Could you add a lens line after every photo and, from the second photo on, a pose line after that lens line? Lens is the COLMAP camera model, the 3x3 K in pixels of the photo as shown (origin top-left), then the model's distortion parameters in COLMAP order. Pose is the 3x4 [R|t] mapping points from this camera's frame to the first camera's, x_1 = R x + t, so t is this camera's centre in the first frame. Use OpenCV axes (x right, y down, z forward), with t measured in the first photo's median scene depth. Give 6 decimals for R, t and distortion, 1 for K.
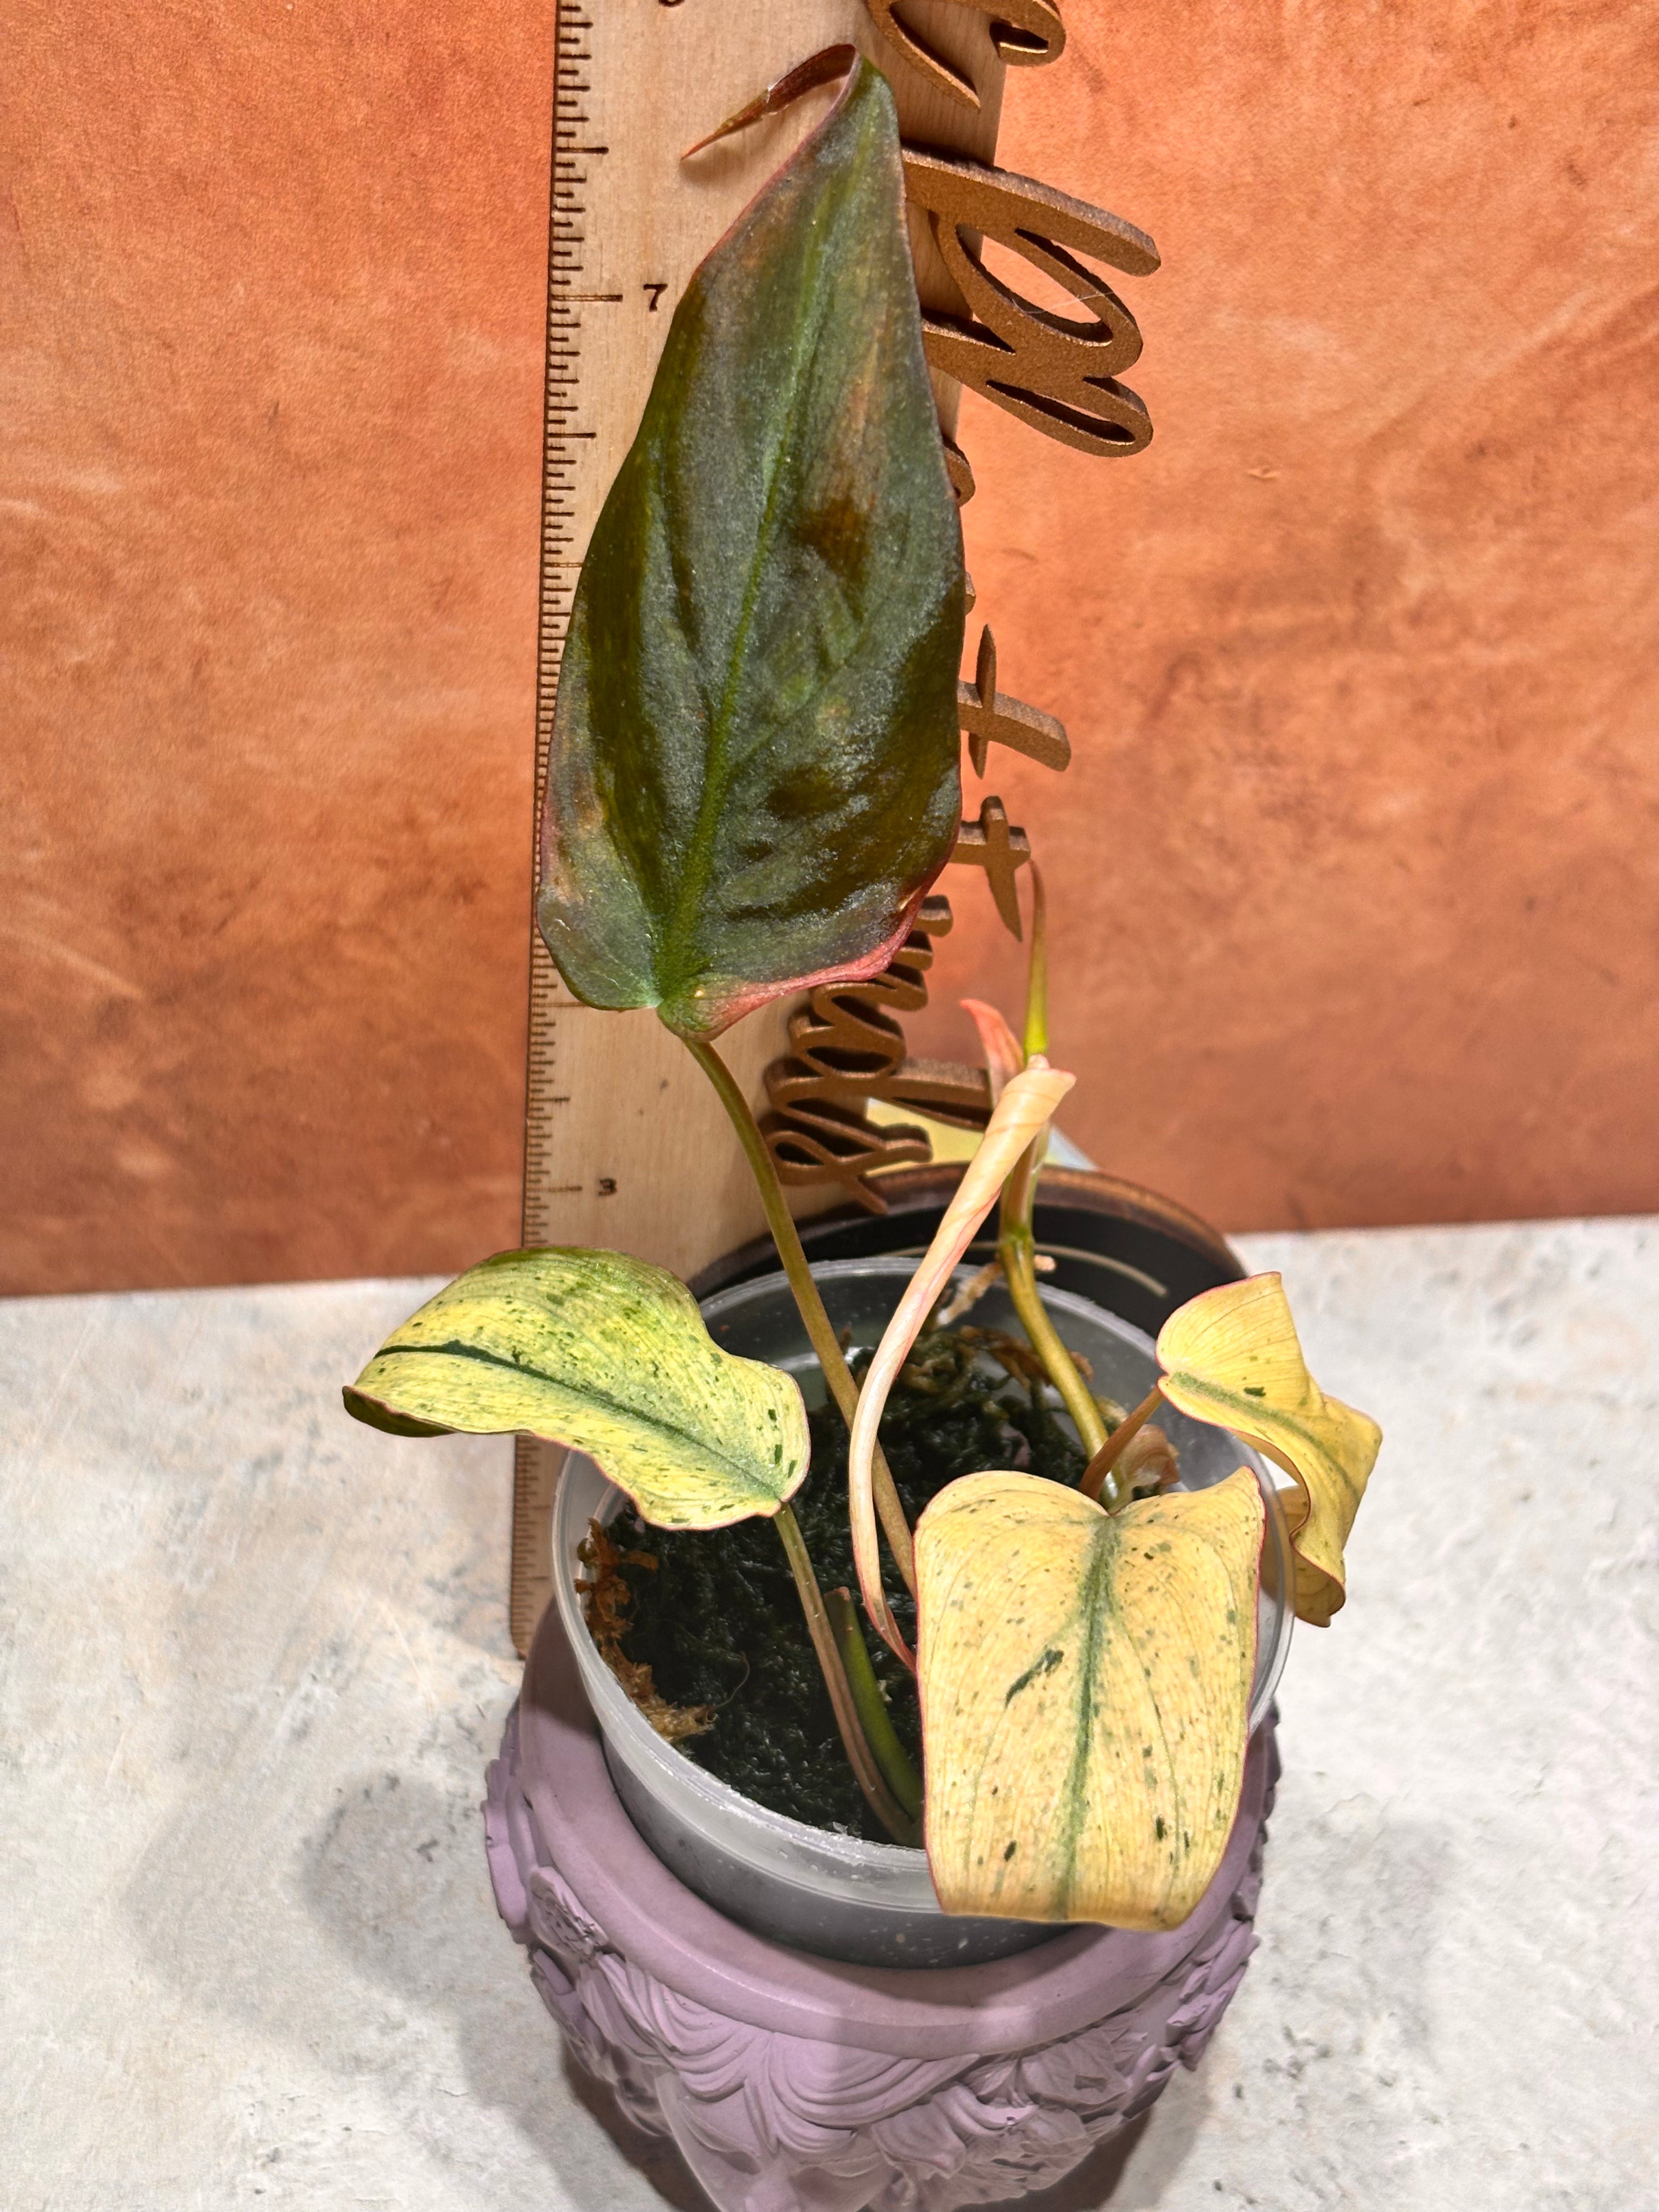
lens RADIAL K [[3591.0, 0, 886.4], [0, 3591.0, 1080.0], [0, 0, 1]] dist [0.108844, 0.000000]
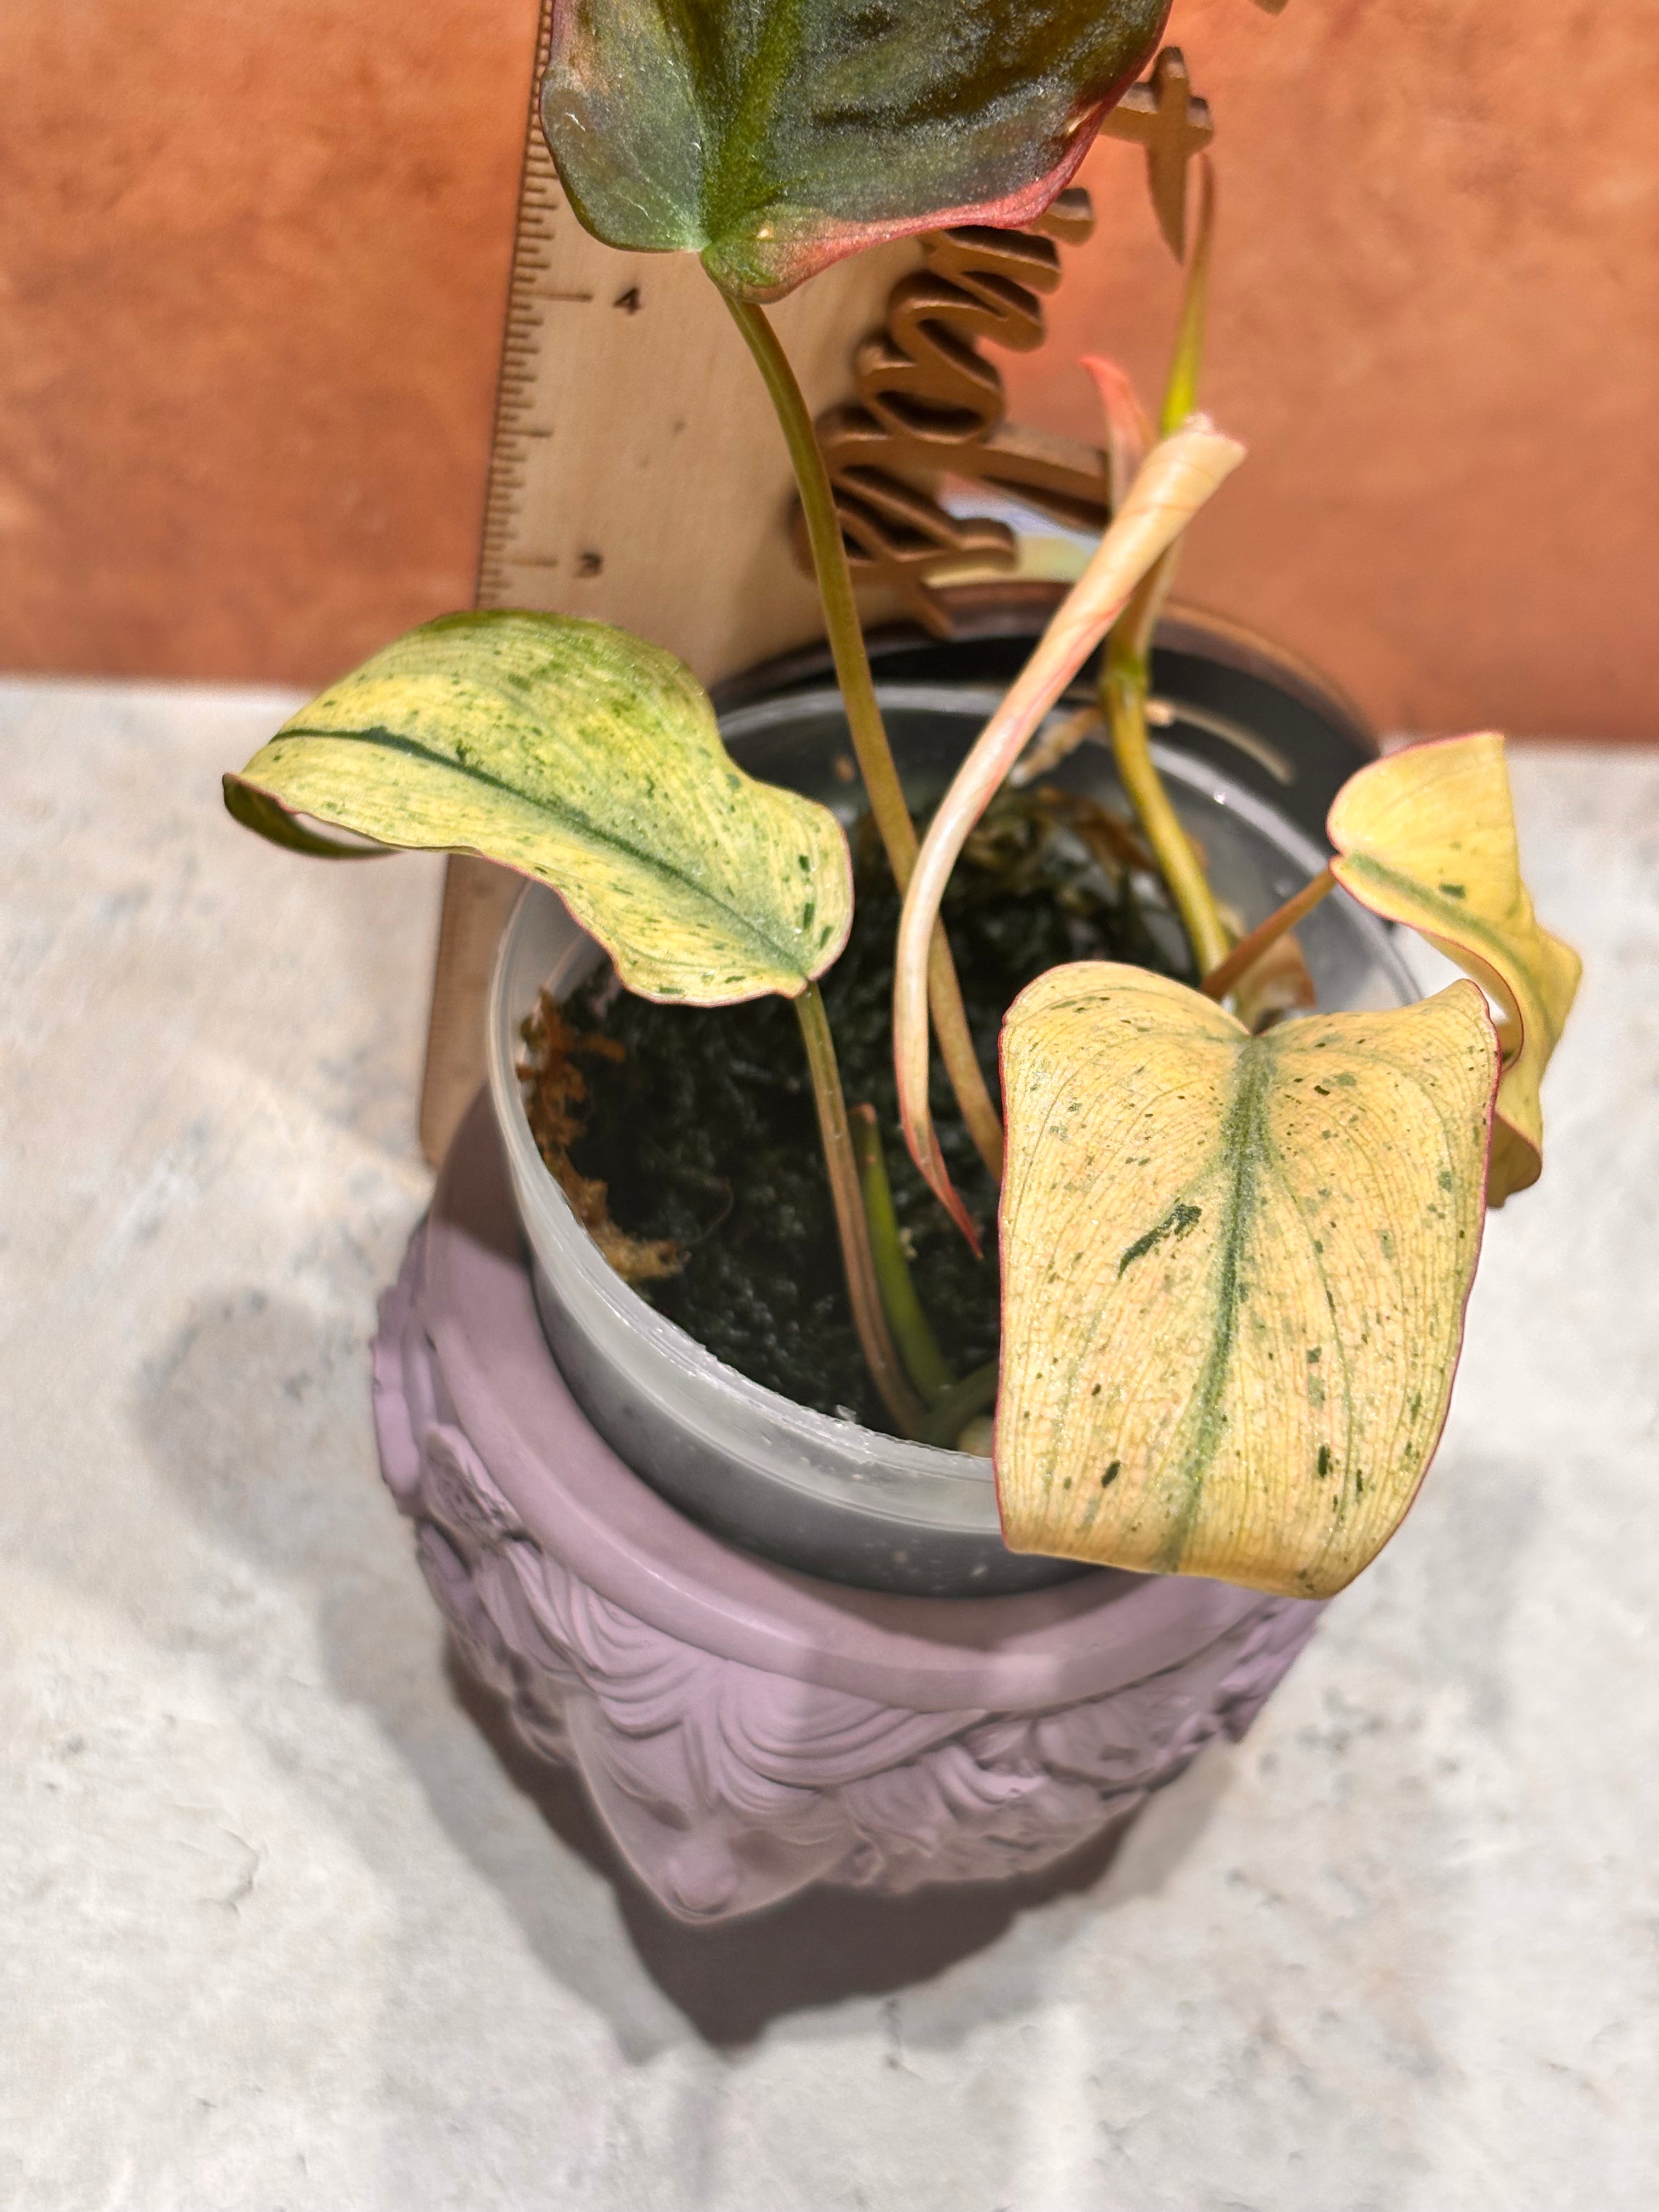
lens RADIAL K [[3343.1, 0, 794.6], [0, 3343.1, 1094.7], [0, 0, 1]] dist [0.051984, 0.000000]
pose [[0.995832, 0.089235, 0.018865, -0.037189], [-0.090842, 0.988885, 0.117707, 0.052705], [-0.008151, -0.118930, 0.992869, 0.276332]]
